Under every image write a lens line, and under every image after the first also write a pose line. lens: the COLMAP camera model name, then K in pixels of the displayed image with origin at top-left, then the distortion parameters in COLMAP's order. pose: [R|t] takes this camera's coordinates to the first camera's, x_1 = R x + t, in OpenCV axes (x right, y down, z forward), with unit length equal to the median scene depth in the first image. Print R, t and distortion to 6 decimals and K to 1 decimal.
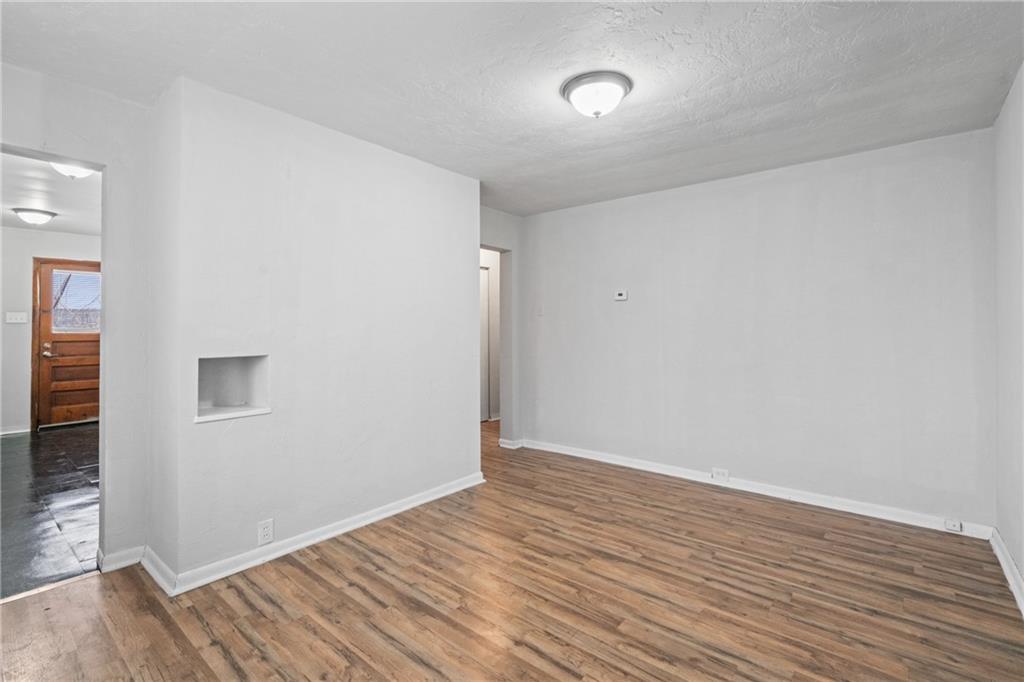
lens RADIAL K [[468.7, 0, 508.6], [0, 468.7, 332.2], [0, 0, 1]] dist [-0.003854, -0.000244]
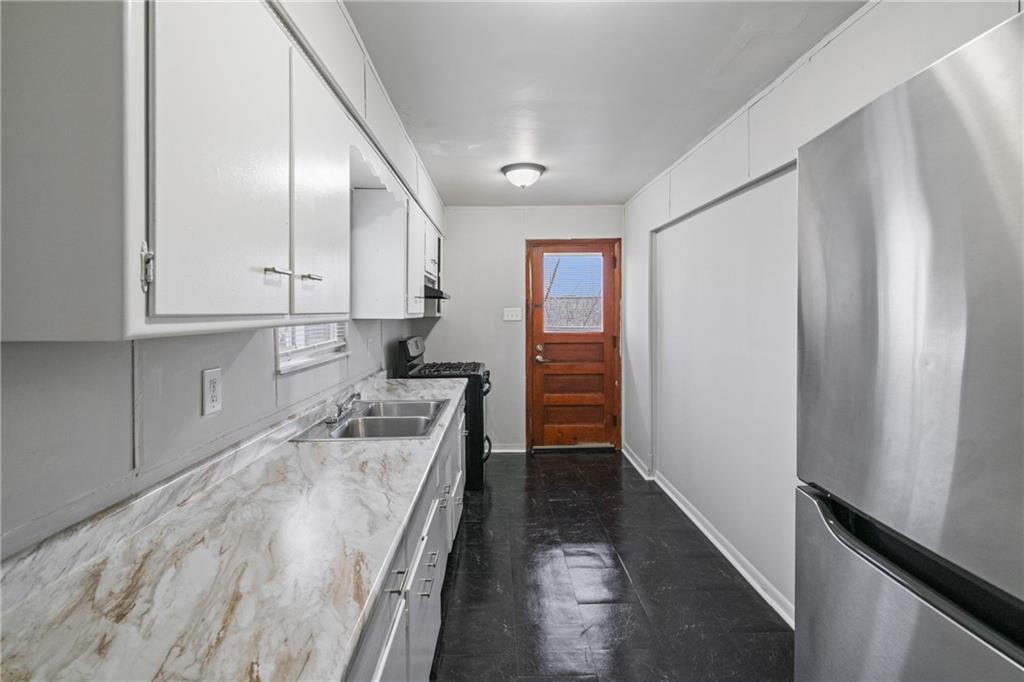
lens RADIAL K [[468.7, 0, 510.7], [0, 468.7, 340.1], [0, 0, 1]] dist [-0.003854, -0.000244]
pose [[0.668527, -0.003388, -0.743680, -0.421707], [0.011622, 0.999915, 0.005893, 0.009290], [0.743597, -0.012583, 0.668510, 0.424521]]
